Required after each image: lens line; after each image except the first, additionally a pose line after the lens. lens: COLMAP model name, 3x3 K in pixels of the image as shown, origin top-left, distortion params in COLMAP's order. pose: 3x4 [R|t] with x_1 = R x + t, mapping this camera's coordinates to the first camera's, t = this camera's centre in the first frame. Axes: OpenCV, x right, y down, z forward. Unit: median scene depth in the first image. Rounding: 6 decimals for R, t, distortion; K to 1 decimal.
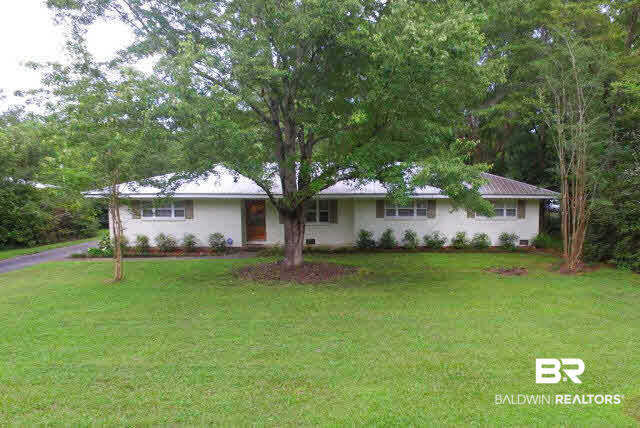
lens RADIAL K [[439.7, 0, 321.6], [0, 439.7, 215.8], [0, 0, 1]] dist [-0.049521, -0.002367]
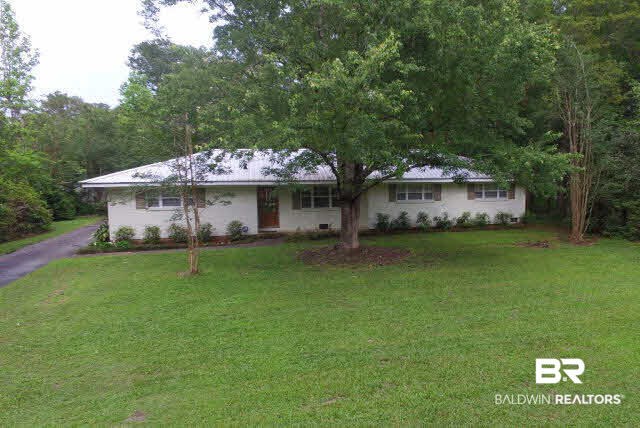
lens RADIAL K [[439.7, 0, 321.6], [0, 439.7, 215.8], [0, 0, 1]] dist [-0.049521, -0.002367]
pose [[0.971224, -0.031625, 0.236058, -0.292912], [0.023699, 0.999058, 0.036340, -0.003516], [-0.236985, -0.029700, 0.971059, 0.007150]]
